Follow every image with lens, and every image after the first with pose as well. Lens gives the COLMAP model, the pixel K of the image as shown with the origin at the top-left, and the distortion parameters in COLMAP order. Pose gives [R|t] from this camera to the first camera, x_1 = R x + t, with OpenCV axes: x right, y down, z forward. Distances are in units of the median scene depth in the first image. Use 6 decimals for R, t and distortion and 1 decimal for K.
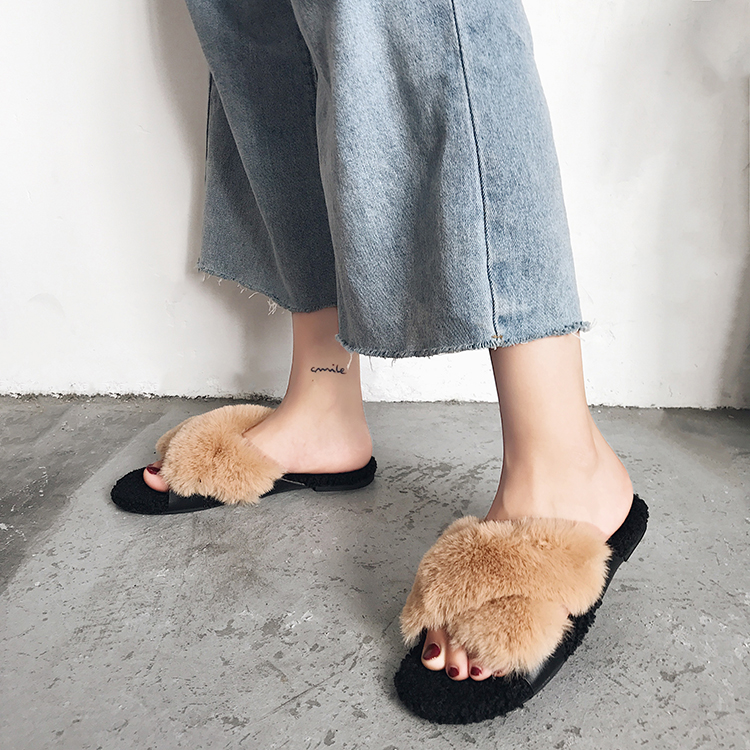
lens RADIAL K [[829.0, 0, 369.9], [0, 829.0, 375.7], [0, 0, 1]] dist [0.006162, 0.000000]
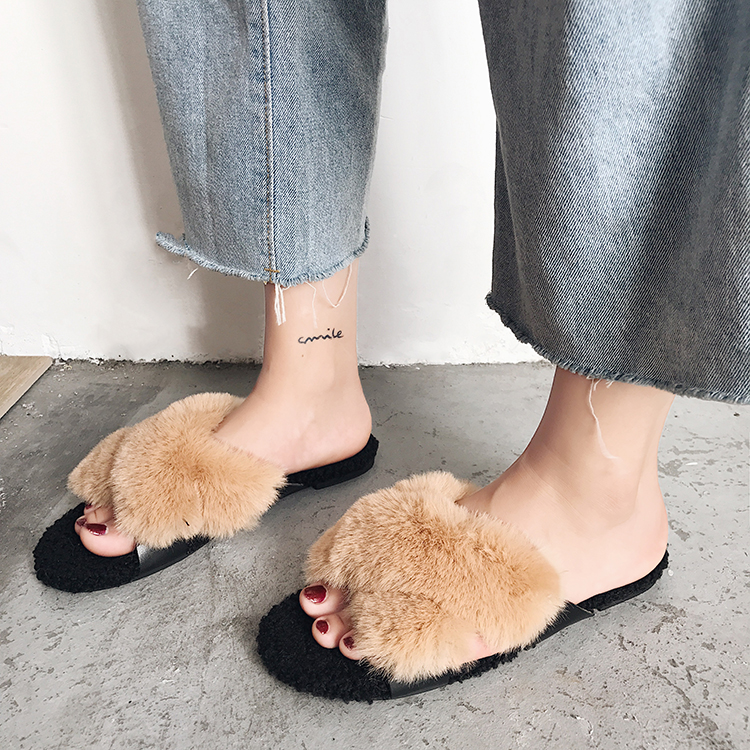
lens RADIAL K [[829.0, 0, 372.2], [0, 829.0, 373.6], [0, 0, 1]] dist [0.006162, 0.000000]
pose [[0.999705, -0.024273, 0.000366, -0.085870], [0.024058, 0.992611, 0.118928, -0.082017], [-0.003250, -0.118884, 0.992903, 0.382593]]
